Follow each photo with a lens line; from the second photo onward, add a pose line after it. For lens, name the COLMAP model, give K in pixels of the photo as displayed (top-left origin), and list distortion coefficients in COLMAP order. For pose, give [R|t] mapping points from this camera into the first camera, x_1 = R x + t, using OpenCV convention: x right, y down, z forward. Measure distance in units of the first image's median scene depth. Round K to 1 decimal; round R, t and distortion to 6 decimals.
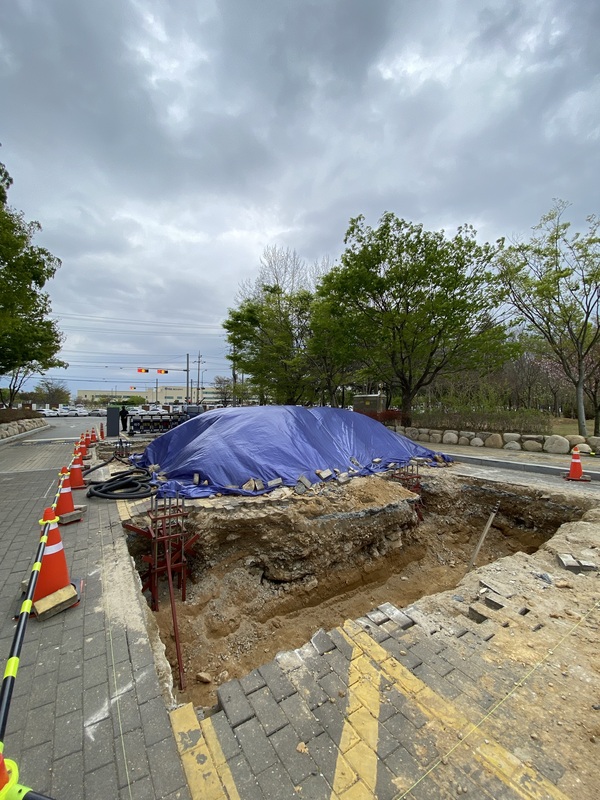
lens RADIAL K [[321.2, 0, 300.0], [0, 321.2, 400.2], [0, 0, 1]] dist [-0.010811, -0.000284]
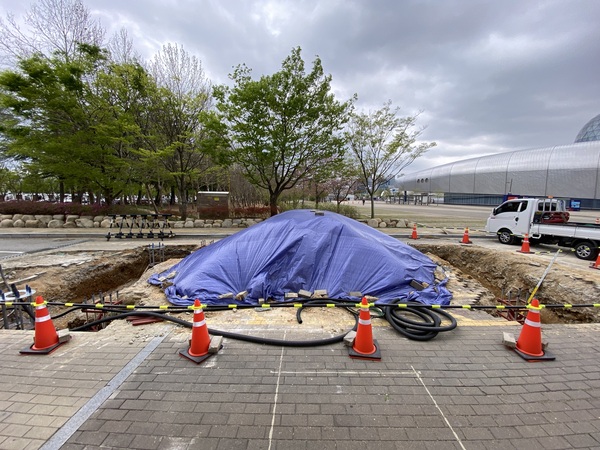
lens RADIAL K [[240.9, 0, 298.8], [0, 240.9, 225.5], [0, 0, 1]] dist [-0.010811, -0.000284]
pose [[0.555914, -0.088151, 0.826553, -0.697359], [-0.031128, 0.991456, 0.126674, -0.027357], [-0.830657, -0.096149, 0.548420, 0.501595]]
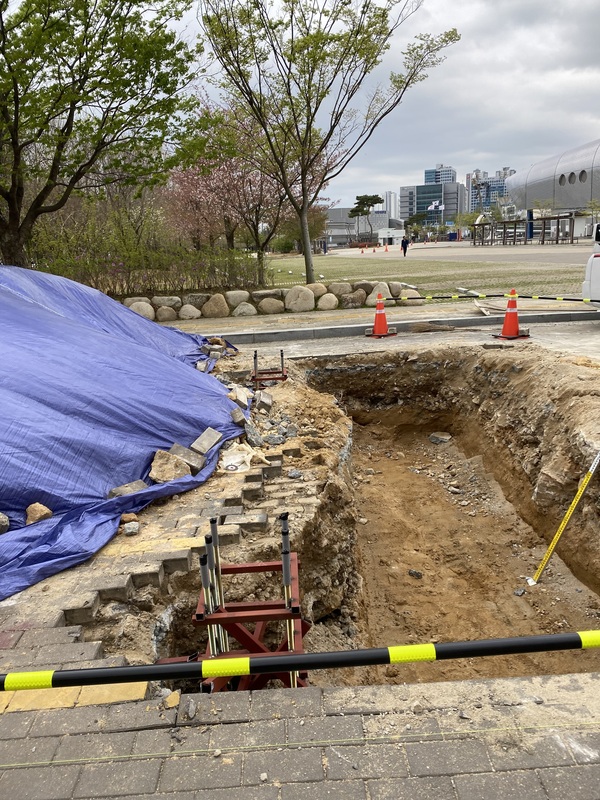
lens RADIAL K [[605.7, 0, 302.2], [0, 605.7, 400.3], [0, 0, 1]] dist [0.033345, -0.028538]
pose [[0.511470, -0.238517, 0.825535, -0.341934], [0.034058, 0.965577, 0.257877, 0.006589], [-0.858626, -0.103780, 0.501988, 0.266677]]
